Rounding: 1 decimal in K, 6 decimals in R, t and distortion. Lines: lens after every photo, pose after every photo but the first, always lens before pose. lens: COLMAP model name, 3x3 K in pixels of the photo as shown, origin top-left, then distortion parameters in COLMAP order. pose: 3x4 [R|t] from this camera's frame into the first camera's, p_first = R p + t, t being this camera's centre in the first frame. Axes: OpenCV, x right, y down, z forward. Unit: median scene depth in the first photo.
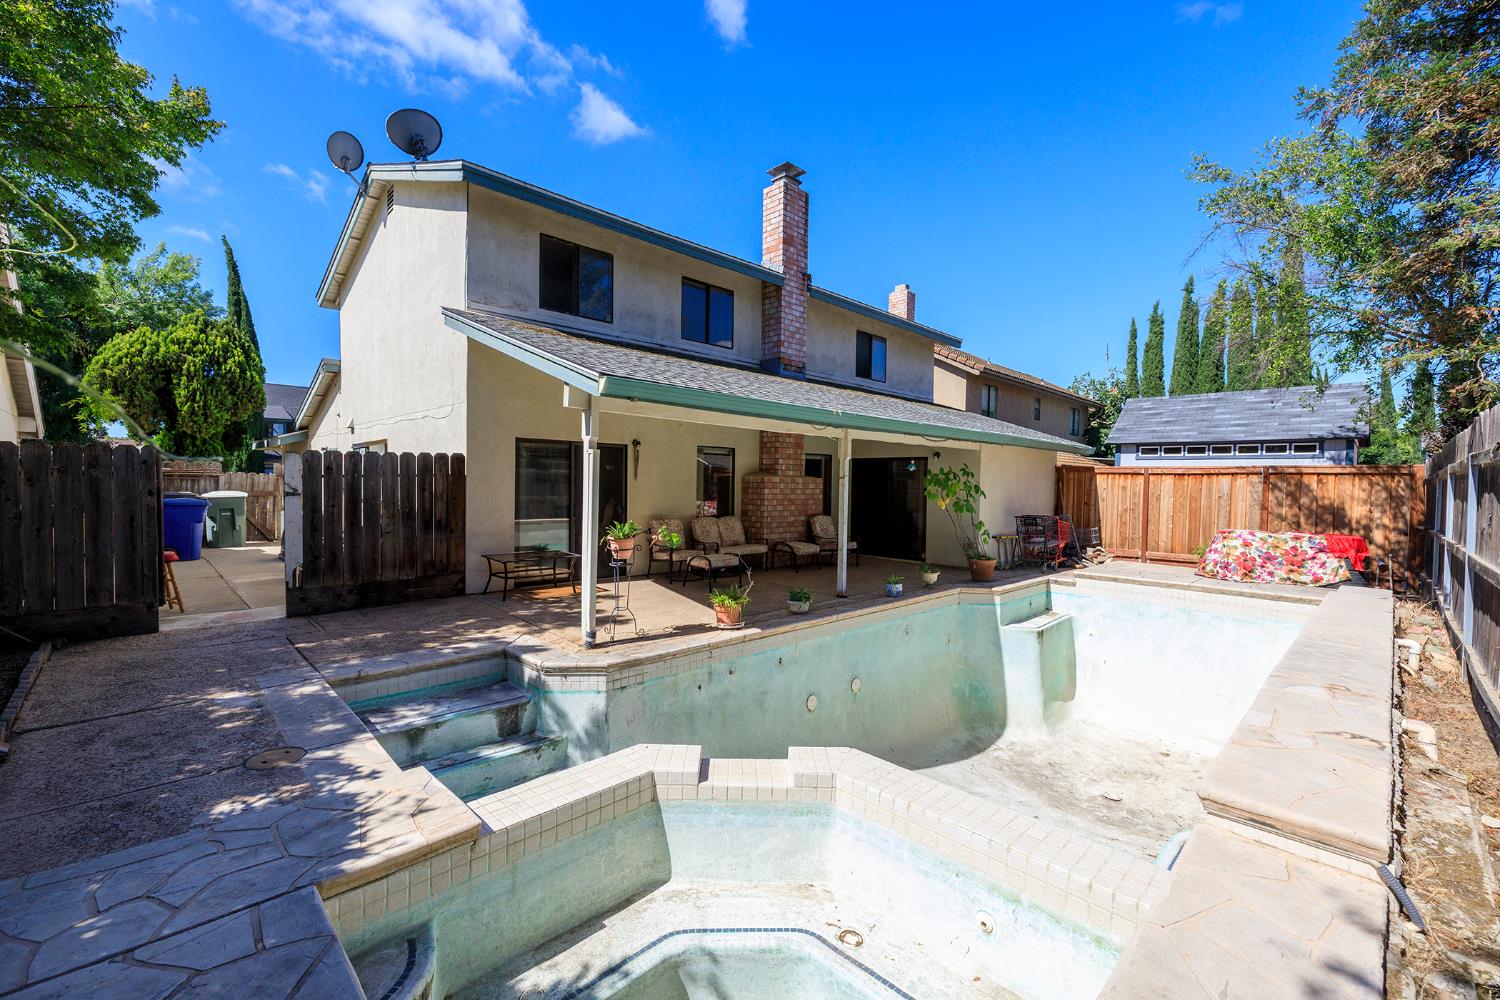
lens RADIAL K [[626.9, 0, 742.8], [0, 626.9, 496.0], [0, 0, 1]] dist [0.002011, -0.000927]
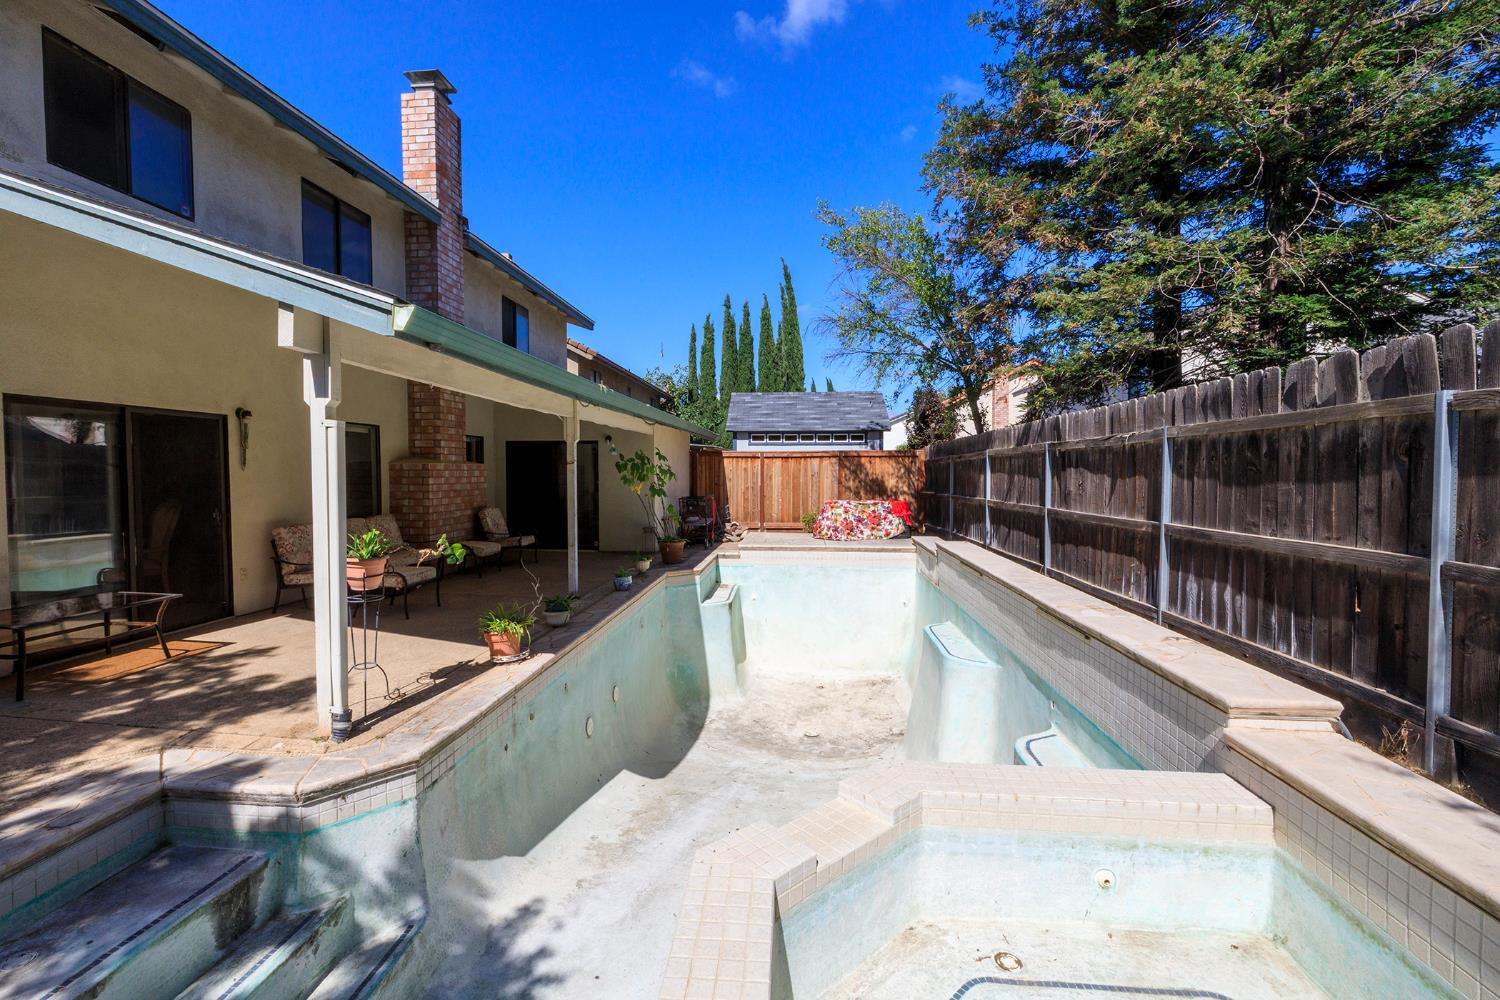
lens RADIAL K [[626.9, 0, 738.9], [0, 626.9, 490.0], [0, 0, 1]] dist [0.002011, -0.000927]
pose [[0.763119, -0.038587, 0.645105, -0.194340], [0.029185, 0.999255, 0.025246, -0.005436], [-0.645599, -0.000438, 0.763677, 0.155016]]
